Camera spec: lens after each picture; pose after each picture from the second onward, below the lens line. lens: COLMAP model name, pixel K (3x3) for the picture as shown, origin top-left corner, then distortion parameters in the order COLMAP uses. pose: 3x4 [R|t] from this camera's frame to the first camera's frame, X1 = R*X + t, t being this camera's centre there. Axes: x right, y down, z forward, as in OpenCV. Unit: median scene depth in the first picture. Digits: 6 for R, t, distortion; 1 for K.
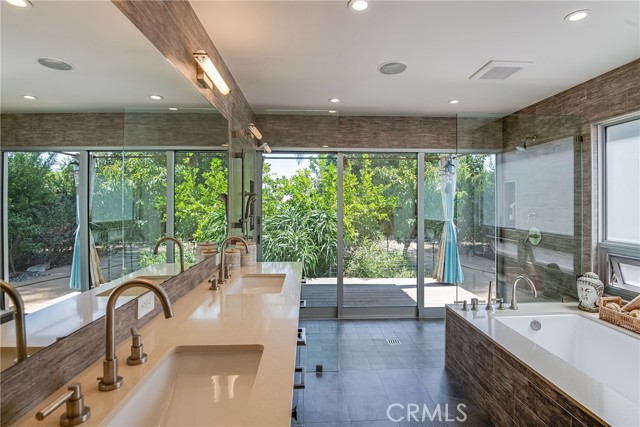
lens RADIAL K [[319.1, 0, 321.2], [0, 319.1, 208.4], [0, 0, 1]] dist [-0.020171, 0.000189]
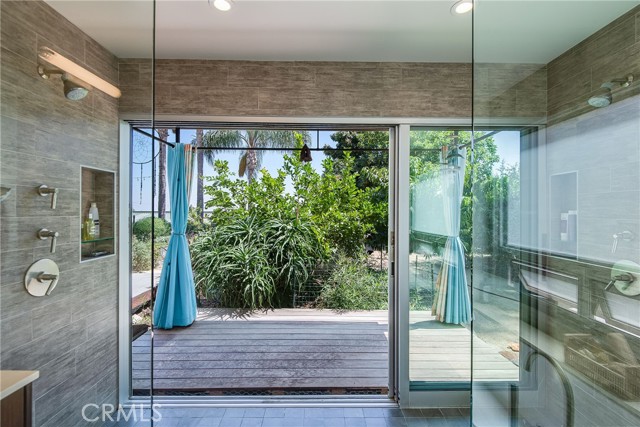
lens RADIAL K [[296.1, 0, 319.3], [0, 296.1, 213.2], [0, 0, 1]] dist [-0.004205, -0.003873]
pose [[0.998989, 0.006023, -0.044550, 0.122032], [-0.006443, 0.999936, -0.009292, -0.003708], [0.044491, 0.009569, 0.998964, 0.301503]]
